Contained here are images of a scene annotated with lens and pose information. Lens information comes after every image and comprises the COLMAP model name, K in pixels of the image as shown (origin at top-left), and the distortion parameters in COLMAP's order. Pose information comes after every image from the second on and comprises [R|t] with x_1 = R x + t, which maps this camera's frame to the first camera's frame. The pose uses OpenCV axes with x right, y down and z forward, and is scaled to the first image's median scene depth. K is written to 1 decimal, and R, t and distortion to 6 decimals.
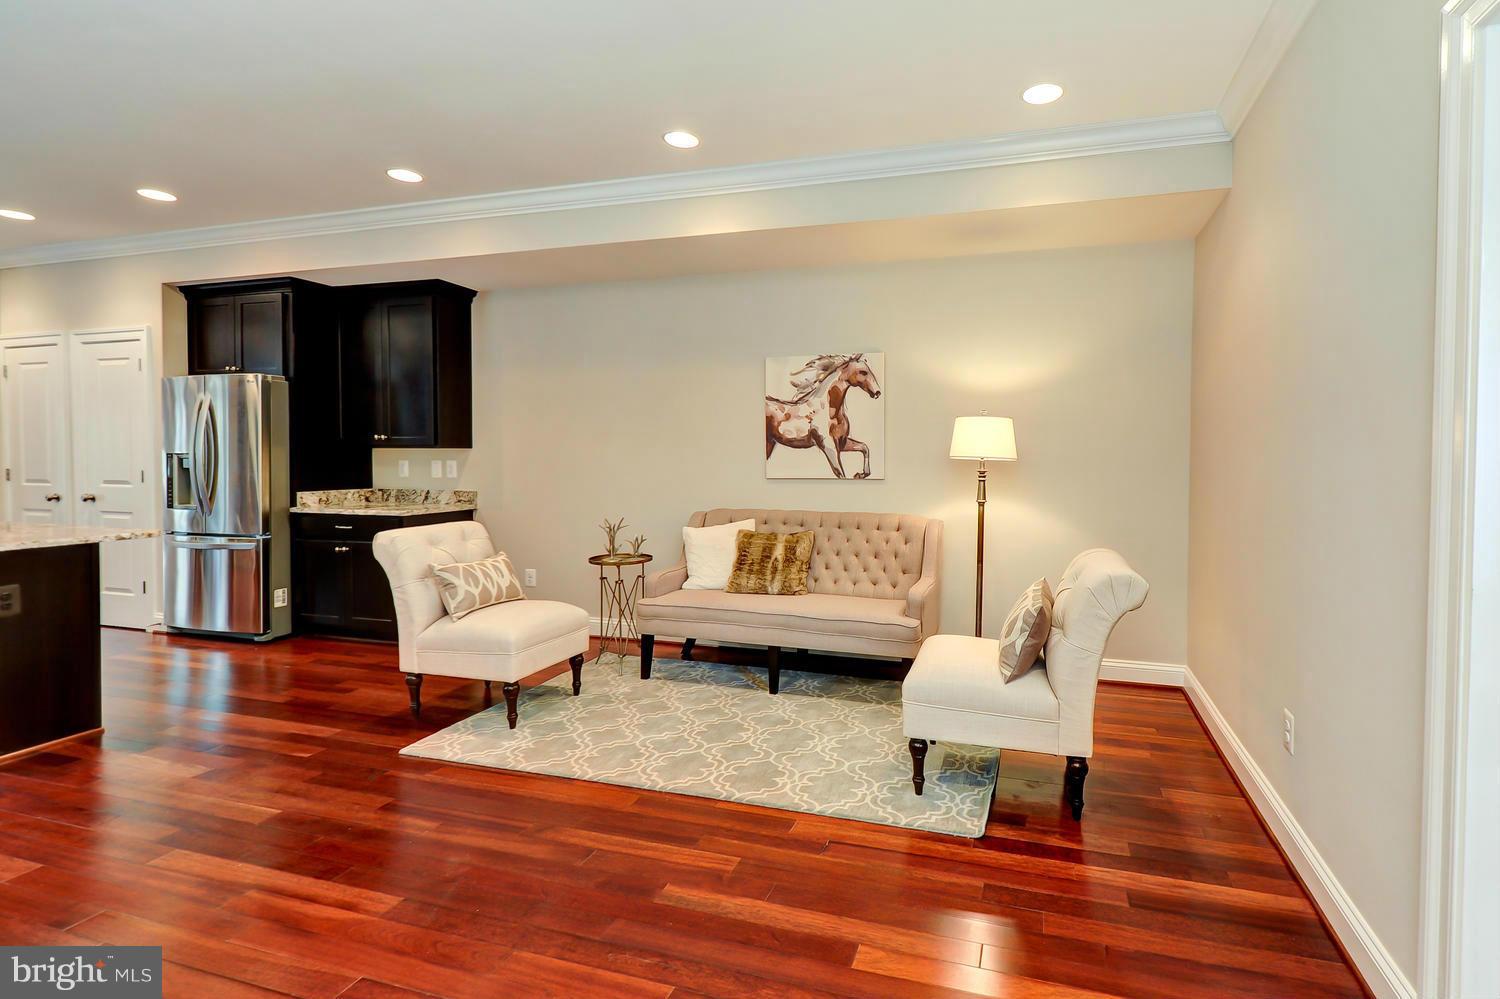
lens RADIAL K [[740.2, 0, 840.4], [0, 740.2, 464.0], [0, 0, 1]] dist [0.000441, 0.002398]
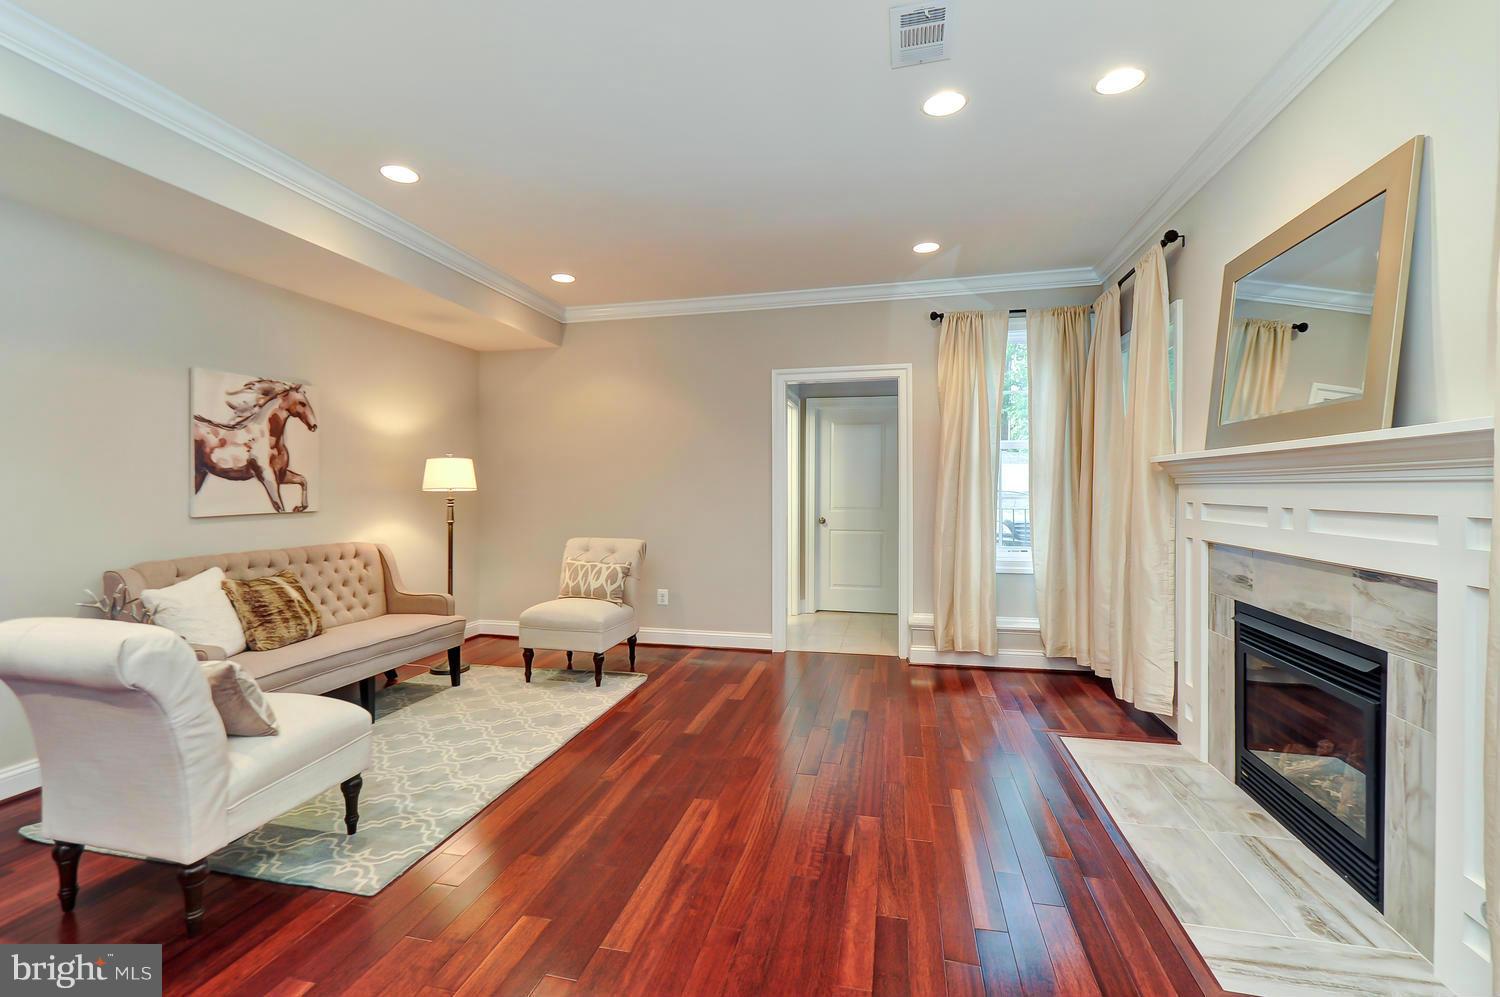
lens RADIAL K [[655.7, 0, 758.9], [0, 655.7, 492.6], [0, 0, 1]] dist [-0.000410, -0.000400]
pose [[-0.076825, -0.012204, 0.996970, -0.876300], [0.015126, 0.999796, 0.013404, -0.008080], [-0.996930, 0.016110, -0.076625, 0.458340]]
